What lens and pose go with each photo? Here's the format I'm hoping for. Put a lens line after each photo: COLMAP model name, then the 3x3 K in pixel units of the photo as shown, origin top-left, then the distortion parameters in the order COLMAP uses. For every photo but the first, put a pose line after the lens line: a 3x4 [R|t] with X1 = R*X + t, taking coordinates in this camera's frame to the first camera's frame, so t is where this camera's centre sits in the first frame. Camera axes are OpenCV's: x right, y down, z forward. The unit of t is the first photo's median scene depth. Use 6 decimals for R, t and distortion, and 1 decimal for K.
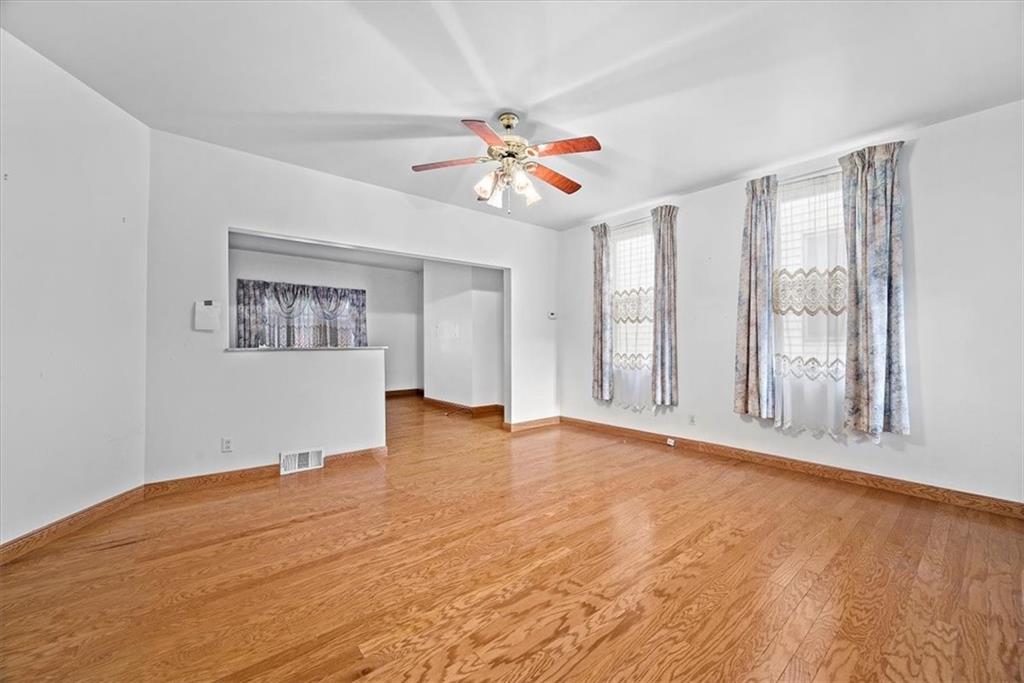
lens RADIAL K [[409.3, 0, 512.0], [0, 409.3, 341.5], [0, 0, 1]] dist [0.000588, 0.000185]
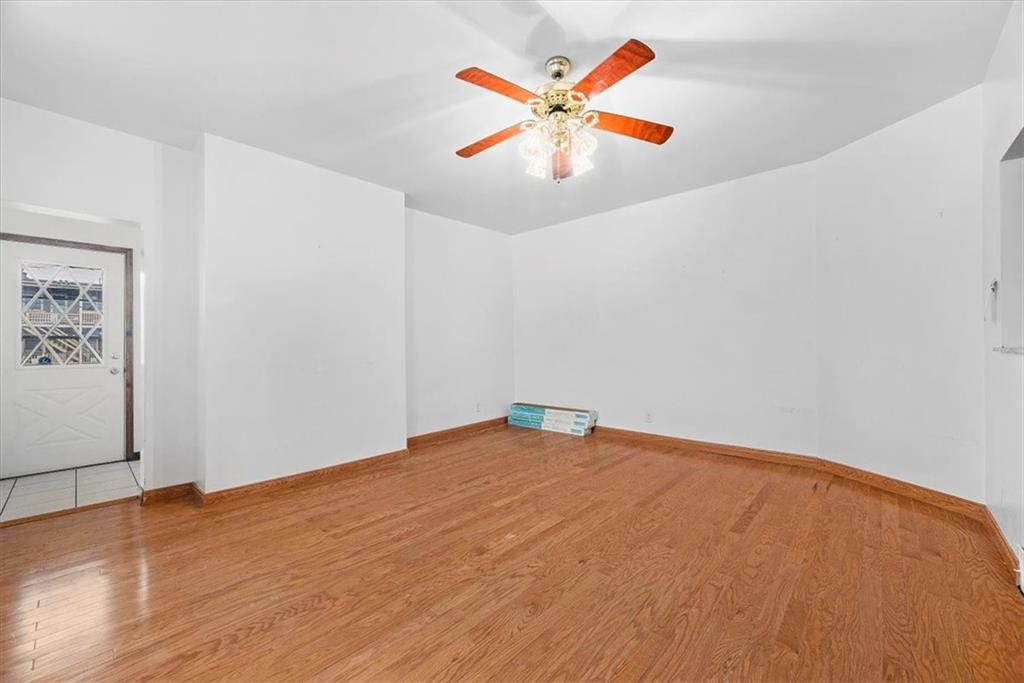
lens RADIAL K [[409.3, 0, 512.0], [0, 409.3, 341.5], [0, 0, 1]] dist [0.000588, 0.000185]
pose [[-0.991861, 0.009787, -0.126947, 0.226885], [0.010960, 0.999903, -0.008551, 0.006169], [0.126851, -0.009873, -0.991873, 2.150868]]
